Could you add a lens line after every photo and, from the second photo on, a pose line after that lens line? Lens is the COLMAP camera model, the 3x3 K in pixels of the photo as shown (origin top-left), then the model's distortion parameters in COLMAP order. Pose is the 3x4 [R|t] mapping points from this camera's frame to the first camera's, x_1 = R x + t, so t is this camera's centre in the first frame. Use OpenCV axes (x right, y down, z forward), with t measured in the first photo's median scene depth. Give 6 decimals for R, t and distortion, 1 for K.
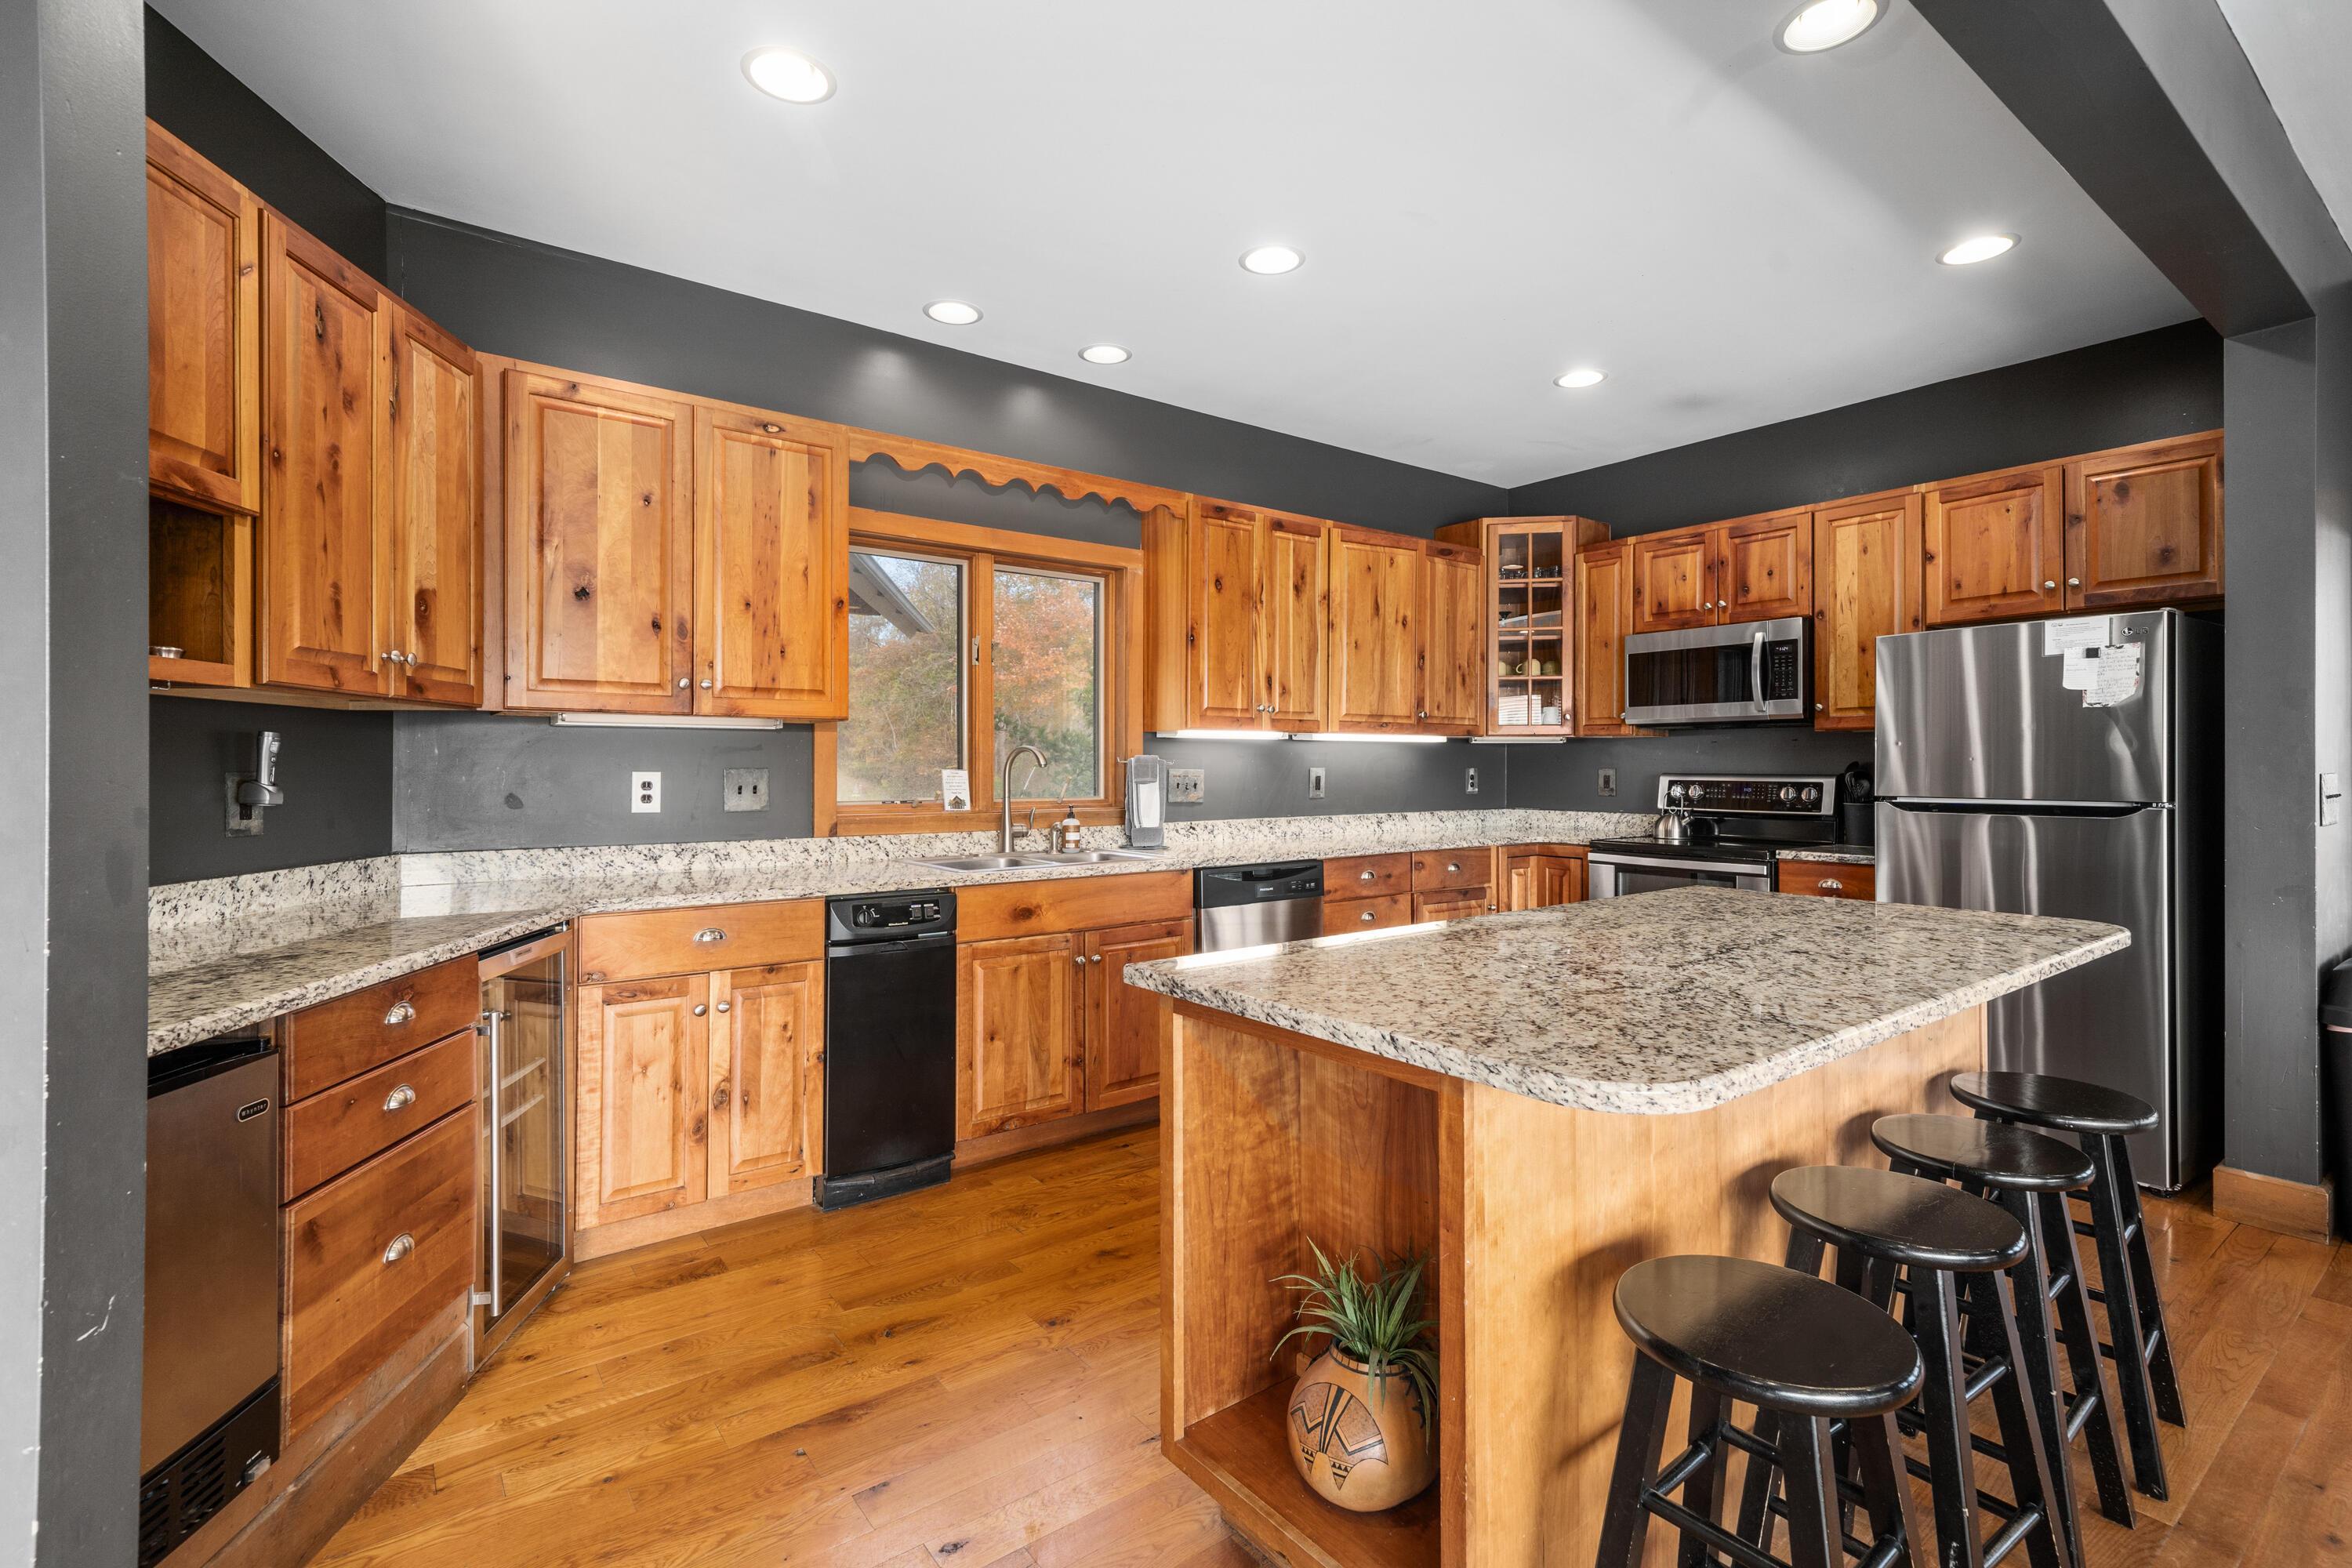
lens RADIAL K [[1102.4, 0, 1187.3], [0, 1102.4, 781.2], [0, 0, 1]] dist [0.011192, 0.000603]
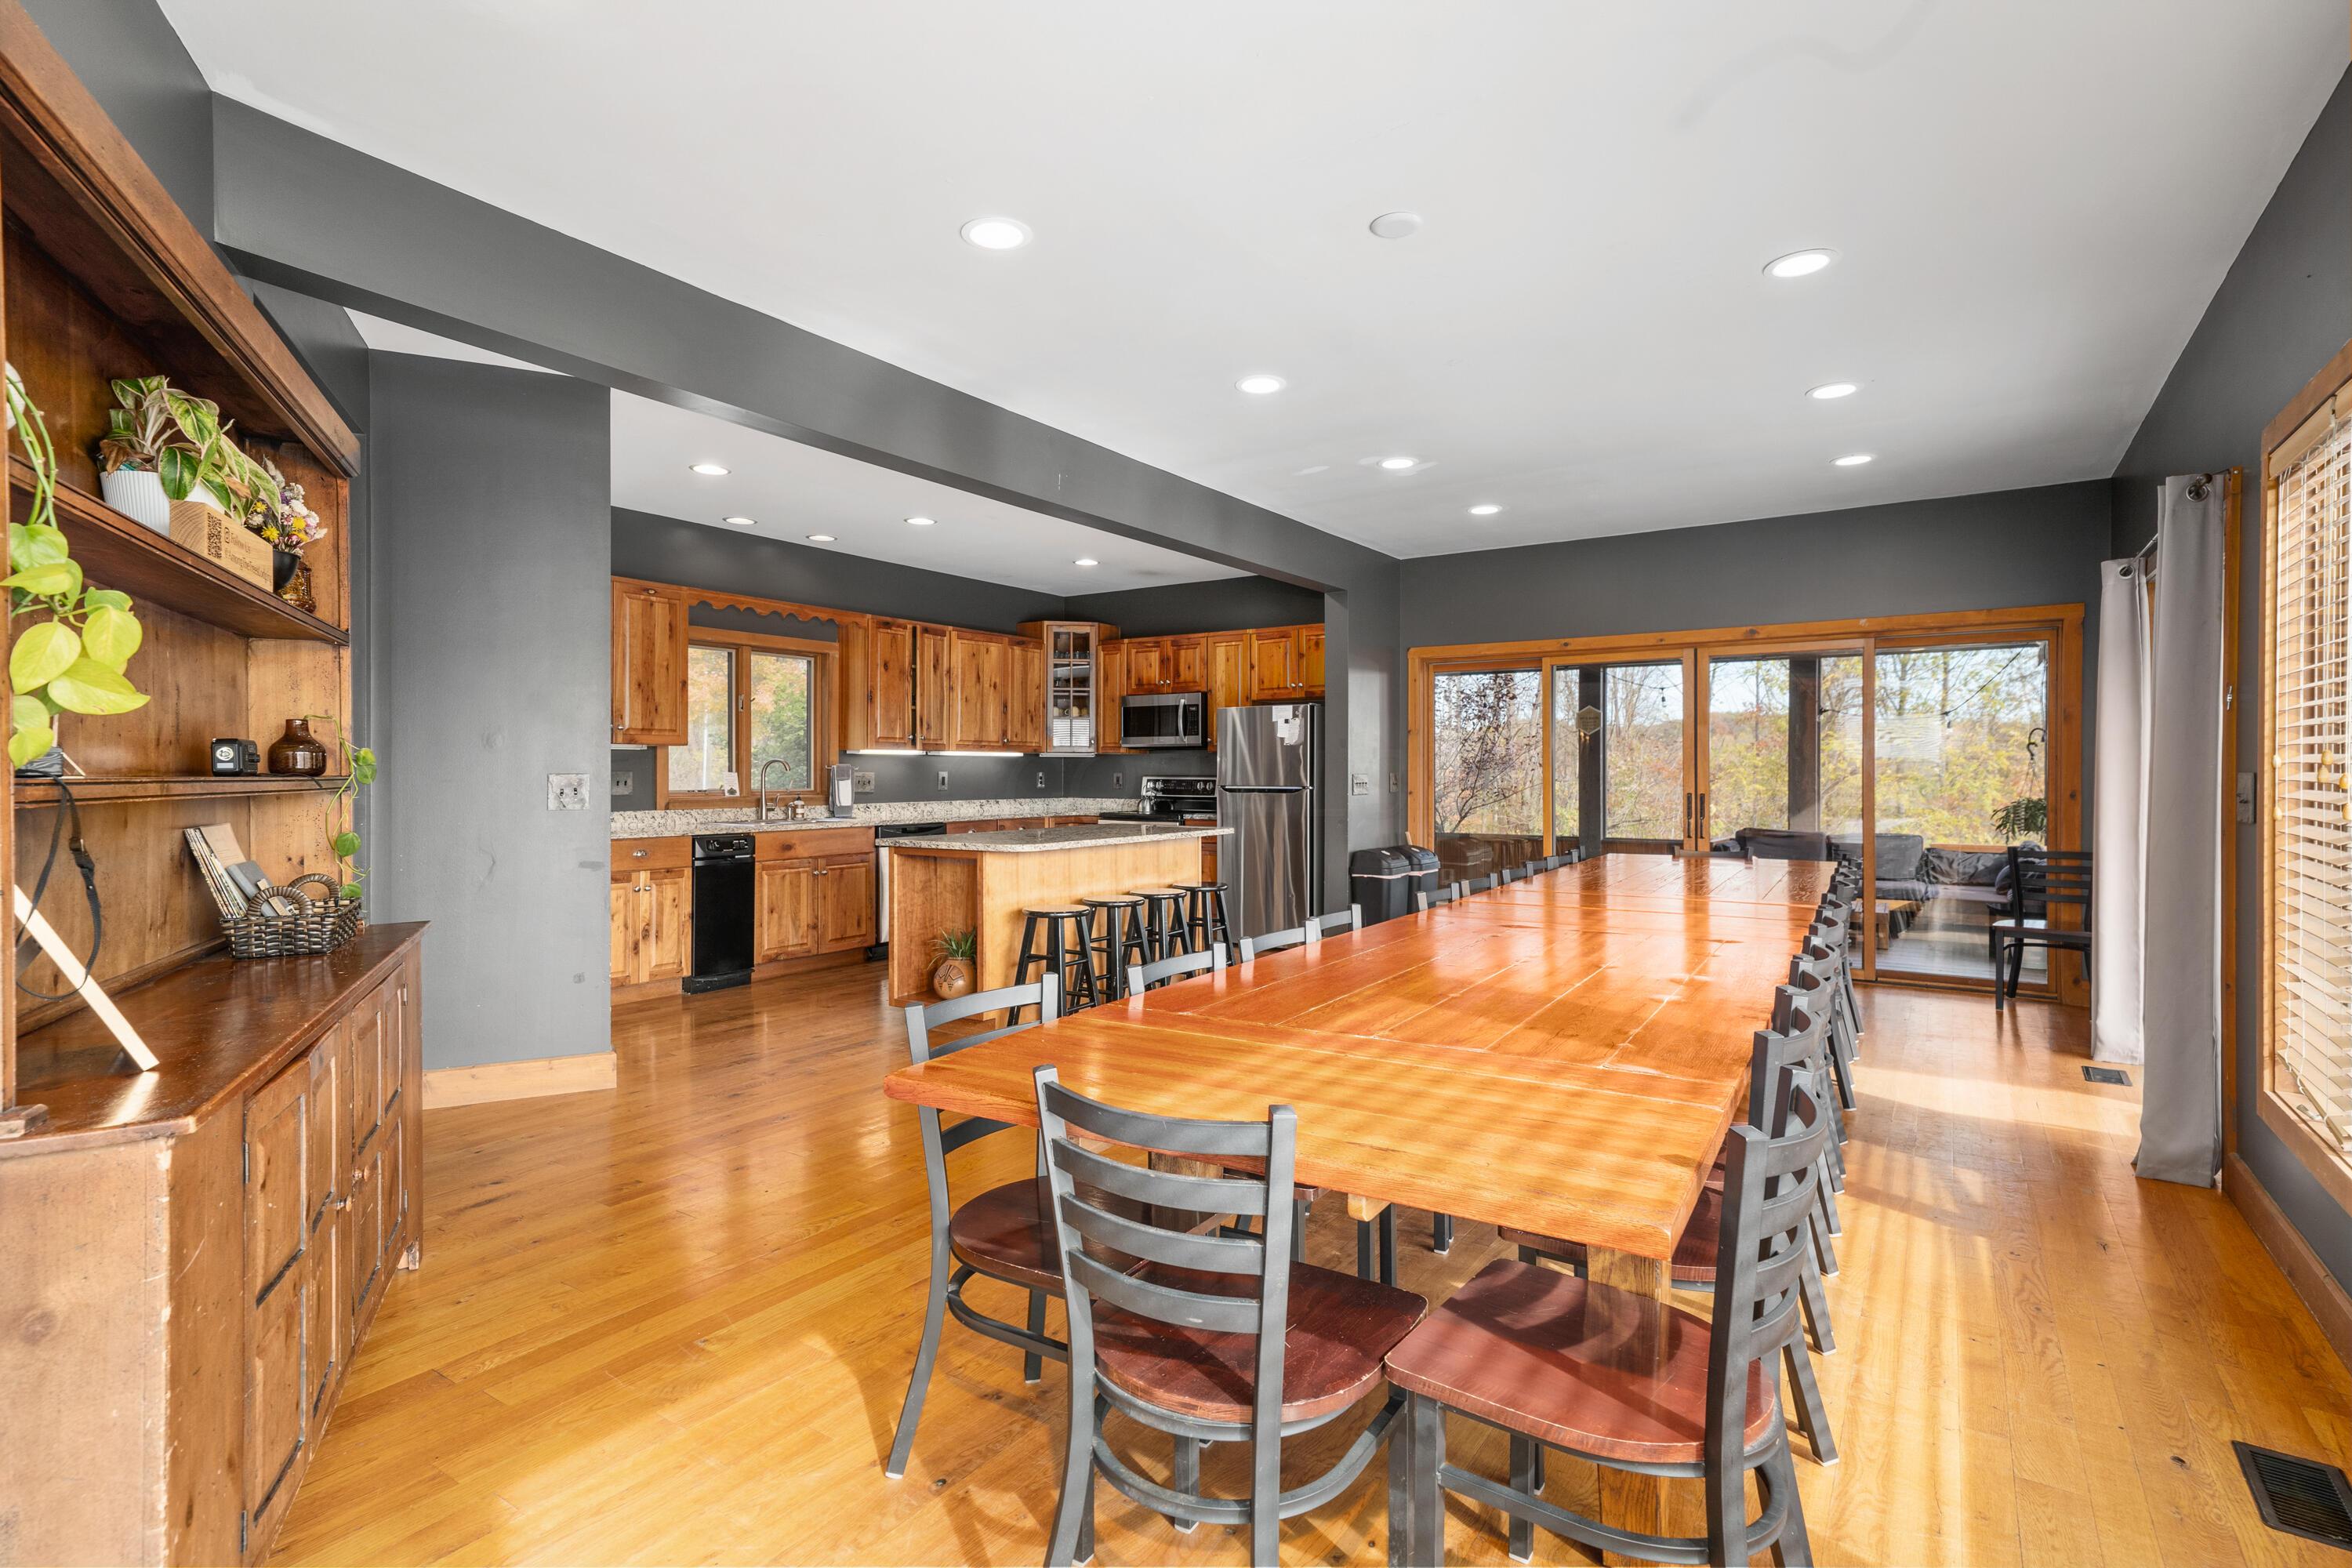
lens RADIAL K [[1143.2, 0, 1181.4], [0, 1143.2, 774.4], [0, 0, 1]] dist [0.000200, -0.000003]
pose [[0.948083, 0.000419, 0.318022, -0.103565], [0.003305, 0.999932, -0.011171, 0.014421], [-0.318005, 0.011642, 0.948017, -0.863467]]
